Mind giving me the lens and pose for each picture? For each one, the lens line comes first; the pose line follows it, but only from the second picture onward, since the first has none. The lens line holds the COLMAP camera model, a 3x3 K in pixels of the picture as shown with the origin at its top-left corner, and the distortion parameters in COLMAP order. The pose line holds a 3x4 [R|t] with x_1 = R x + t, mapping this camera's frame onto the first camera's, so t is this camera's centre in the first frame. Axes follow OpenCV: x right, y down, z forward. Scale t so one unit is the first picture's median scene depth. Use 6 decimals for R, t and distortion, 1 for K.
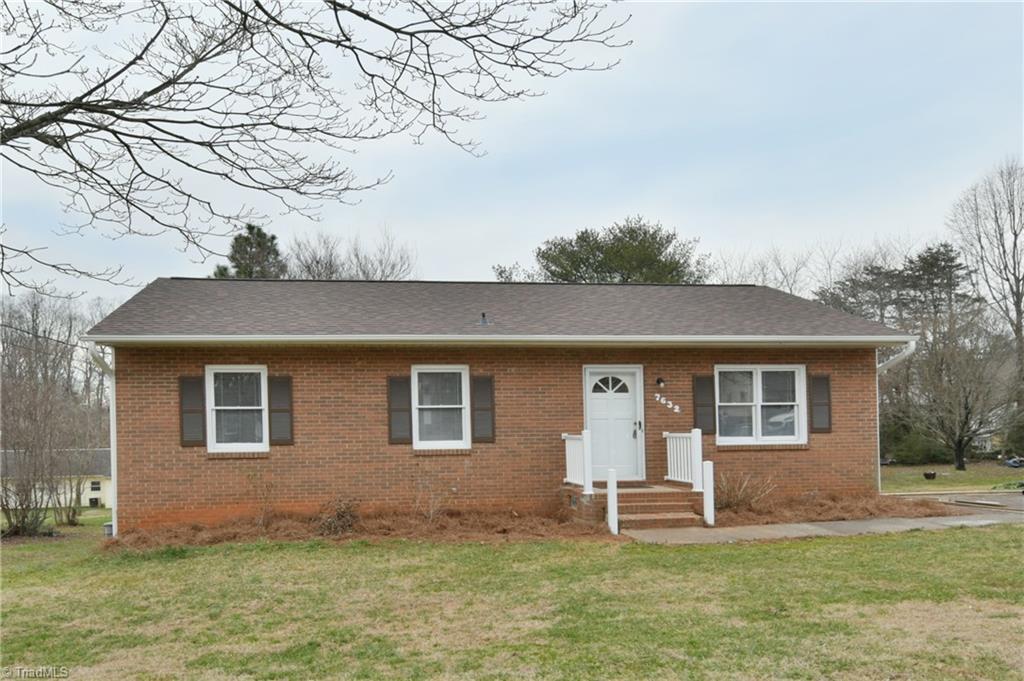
lens RADIAL K [[417.7, 0, 511.7], [0, 417.7, 351.3], [0, 0, 1]] dist [0.001362, 0.000222]
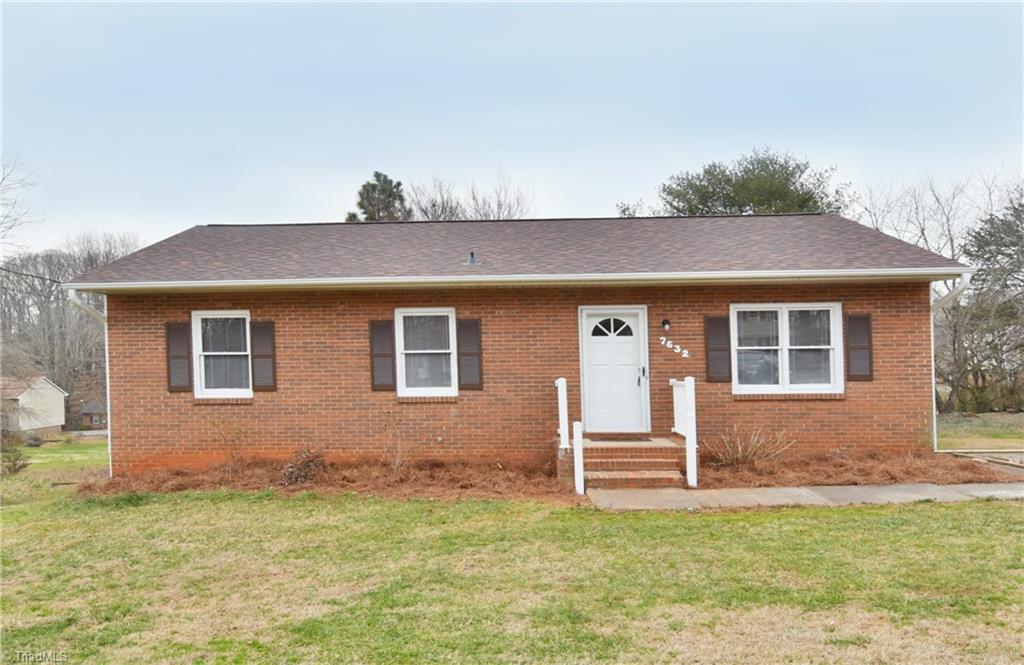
lens RADIAL K [[434.9, 0, 513.3], [0, 434.9, 295.0], [0, 0, 1]] dist [0.002099, 0.000056]
pose [[0.995245, -0.014443, -0.096325, 0.130545], [0.015110, 0.999867, 0.006201, 0.000183], [0.096222, -0.007627, 0.995331, 0.034665]]
